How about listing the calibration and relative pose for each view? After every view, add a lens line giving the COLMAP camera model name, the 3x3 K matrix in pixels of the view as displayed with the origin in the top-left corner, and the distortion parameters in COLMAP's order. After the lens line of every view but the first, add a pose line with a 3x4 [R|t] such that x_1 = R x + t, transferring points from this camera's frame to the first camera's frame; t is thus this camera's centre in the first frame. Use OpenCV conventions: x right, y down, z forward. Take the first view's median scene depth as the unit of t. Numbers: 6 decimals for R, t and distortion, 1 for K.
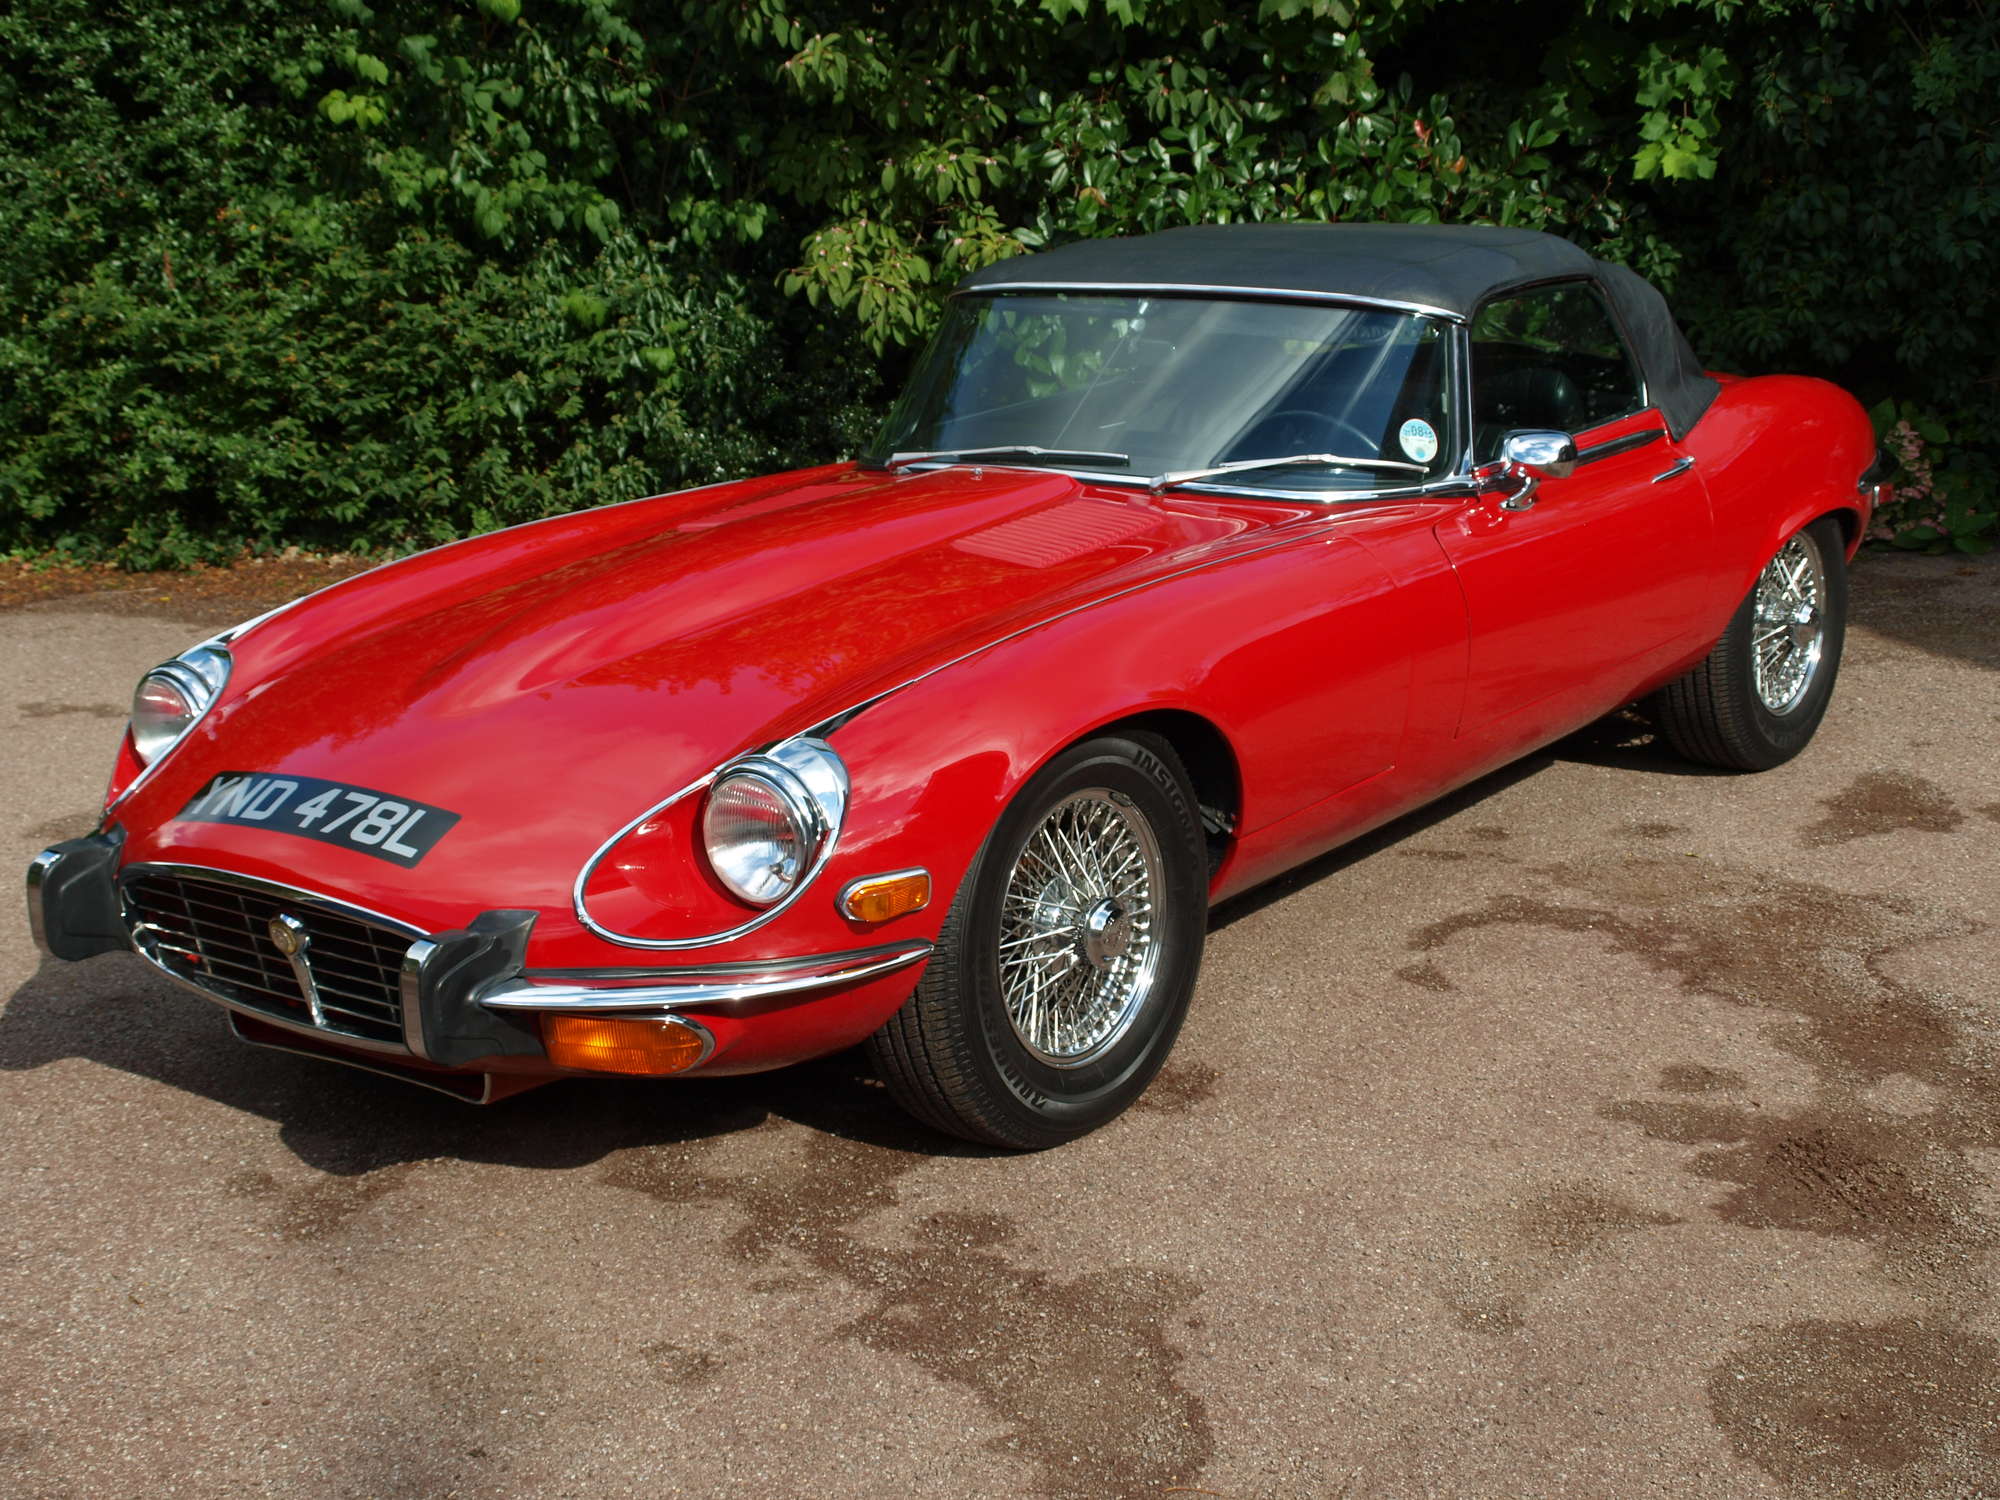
lens RADIAL K [[2781.6, 0, 954.2], [0, 2781.6, 783.7], [0, 0, 1]] dist [-0.038968, 0.010357]
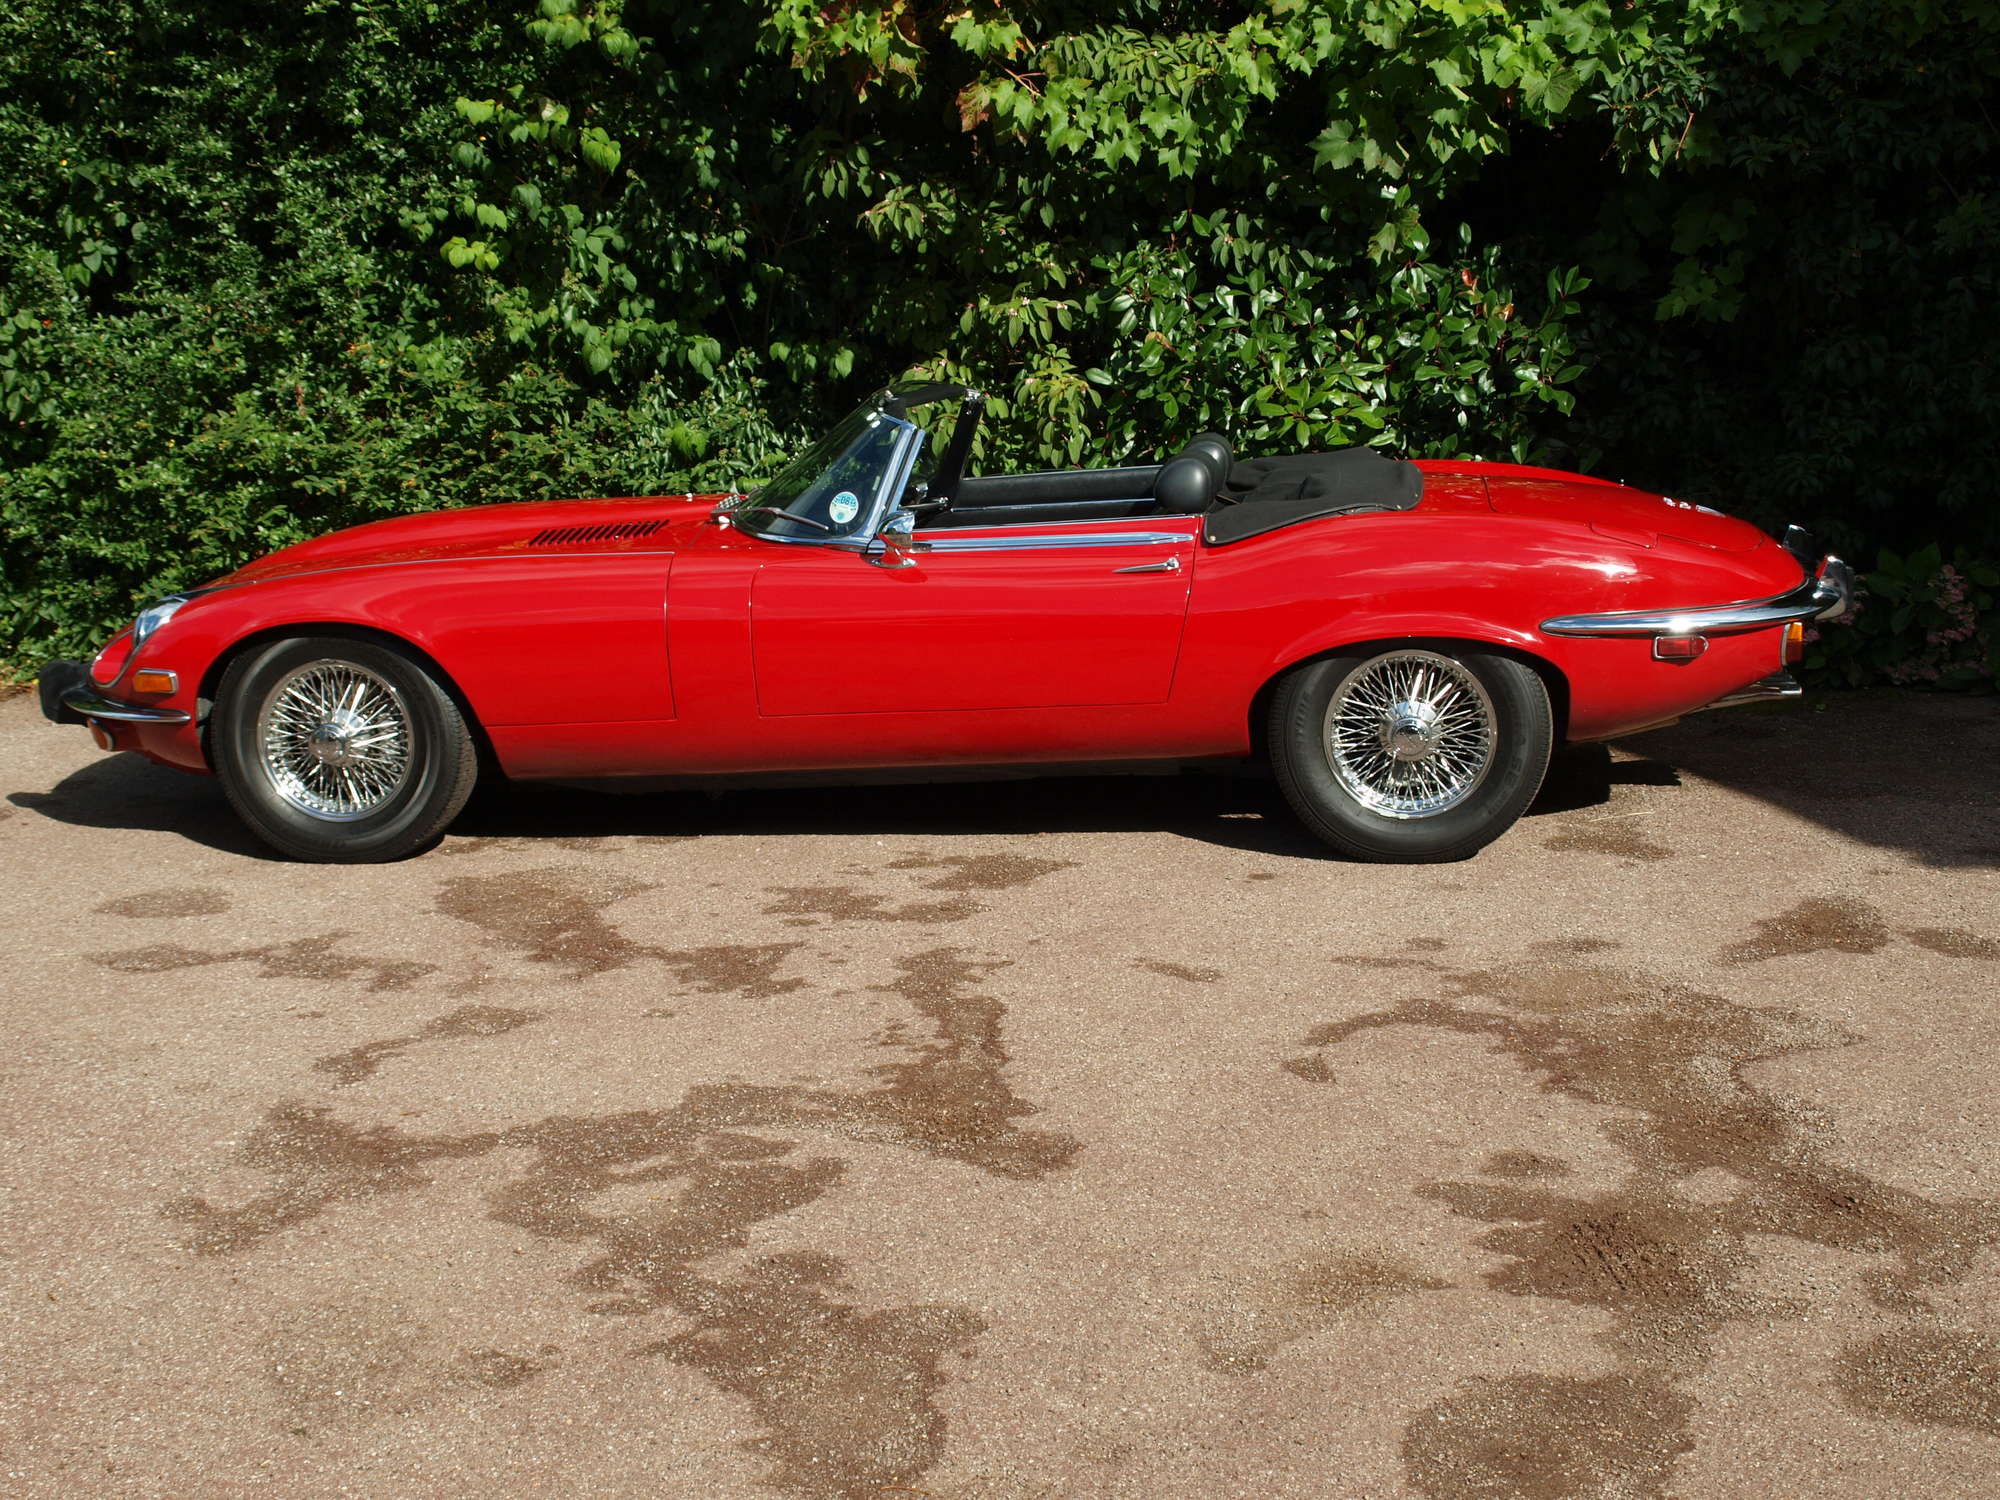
lens RADIAL K [[2814.5, 0, 989.7], [0, 2814.5, 807.0], [0, 0, 1]] dist [-0.044285, 0.022780]
pose [[0.995628, 0.023762, -0.090339, 0.088864], [-0.027608, 0.998754, -0.041565, 0.010882], [0.089239, 0.043877, 0.995043, -0.055518]]
